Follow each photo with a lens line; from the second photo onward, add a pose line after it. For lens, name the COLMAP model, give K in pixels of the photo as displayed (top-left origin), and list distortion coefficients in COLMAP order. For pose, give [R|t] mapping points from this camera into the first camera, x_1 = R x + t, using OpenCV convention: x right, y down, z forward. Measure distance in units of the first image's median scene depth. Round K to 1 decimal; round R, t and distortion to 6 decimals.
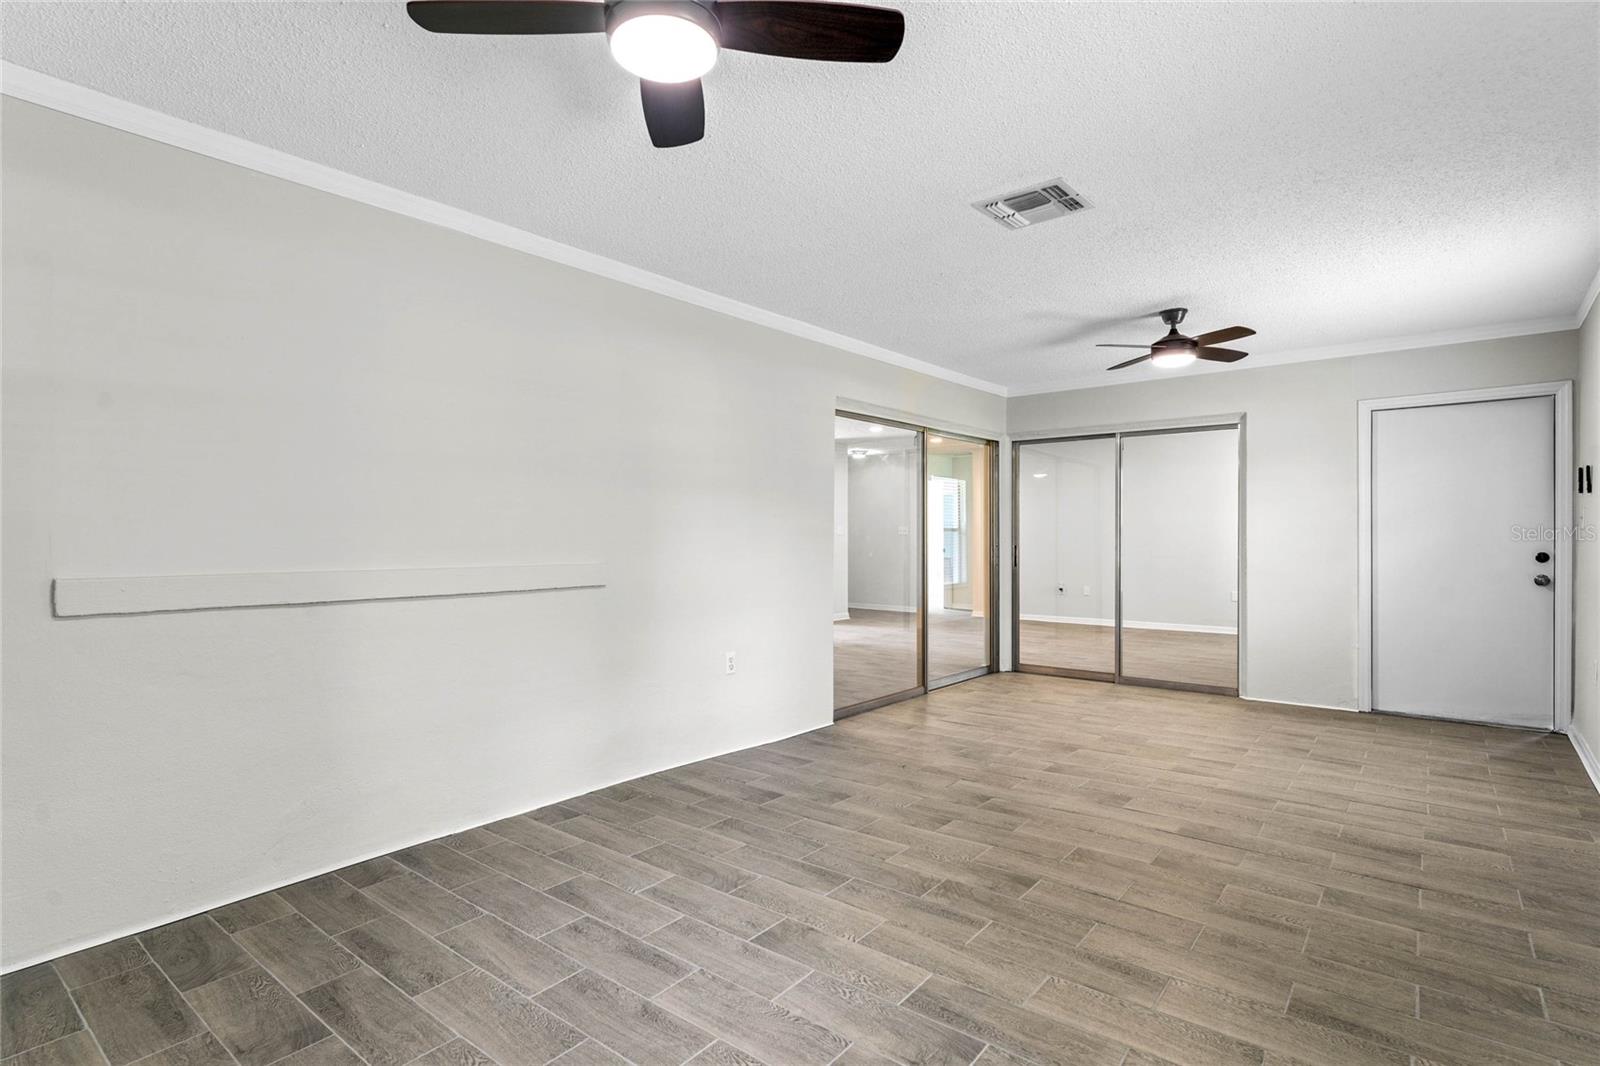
lens RADIAL K [[798.8, 0, 802.5], [0, 798.8, 533.6], [0, 0, 1]] dist [-0.000500, -0.001158]
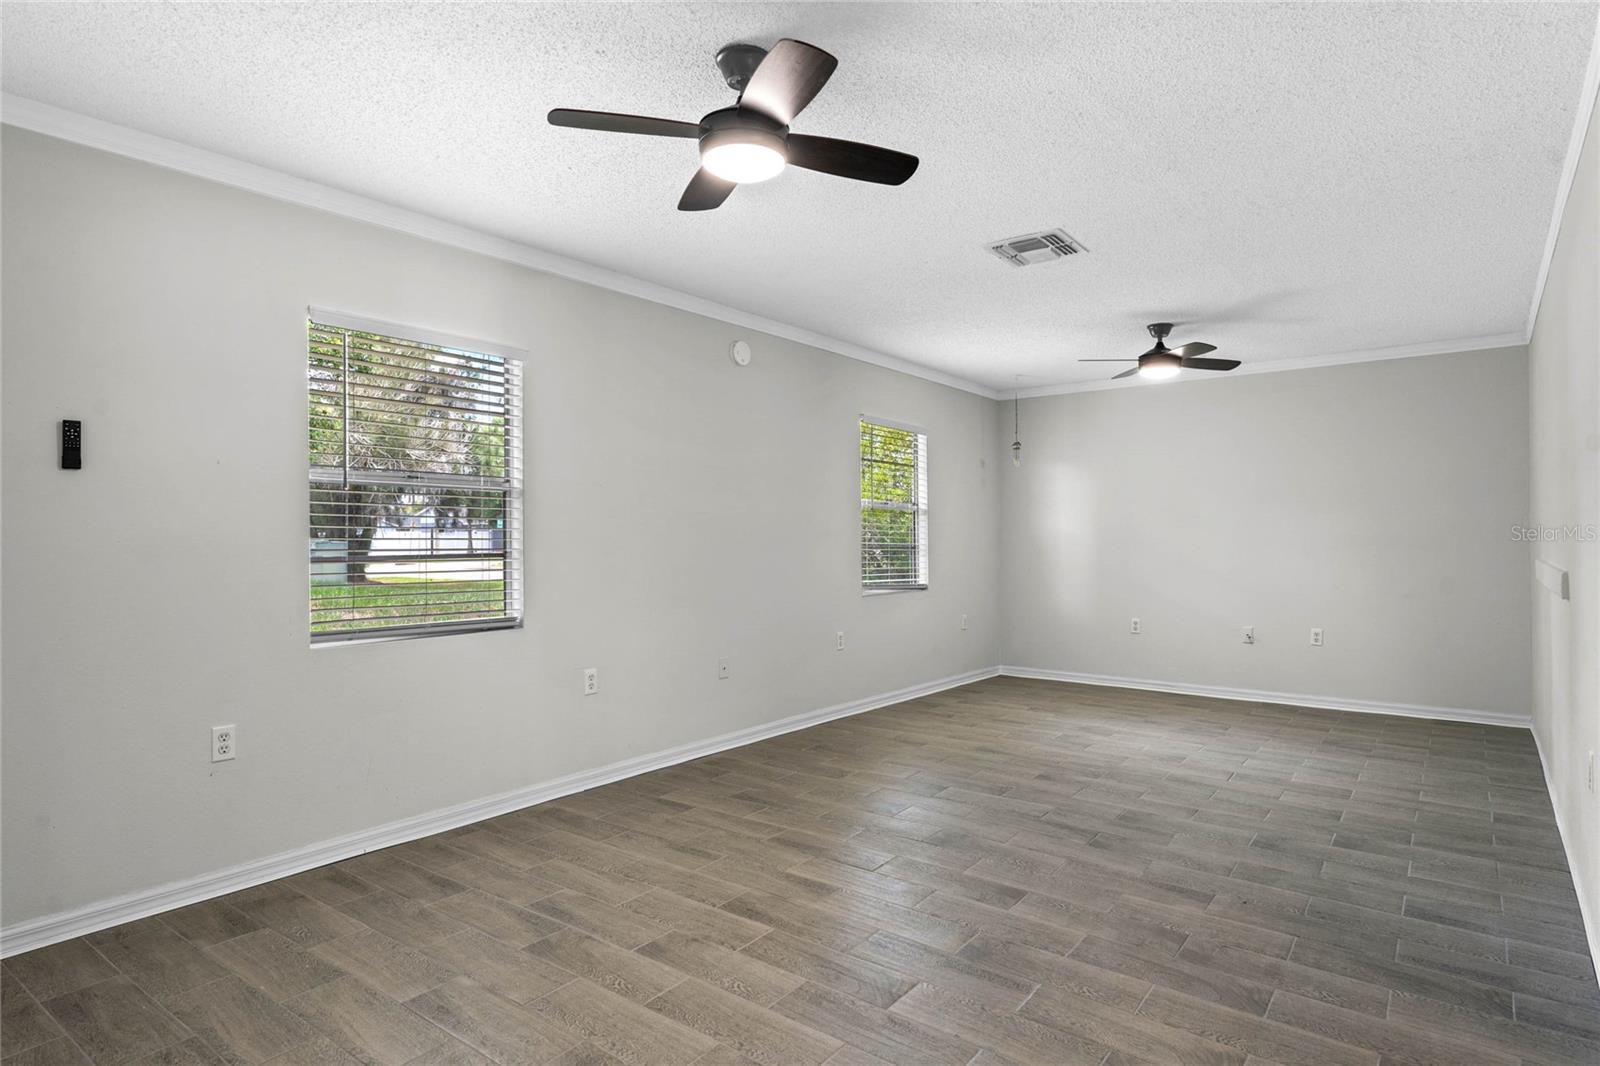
lens RADIAL K [[870.2, 0, 803.3], [0, 870.2, 535.2], [0, 0, 1]] dist [0.001042, 0.000186]
pose [[-0.999515, 0.003775, -0.030927, 0.602969], [0.003809, 0.999992, -0.001060, -0.002619], [0.030923, -0.001177, -0.999521, 2.038183]]
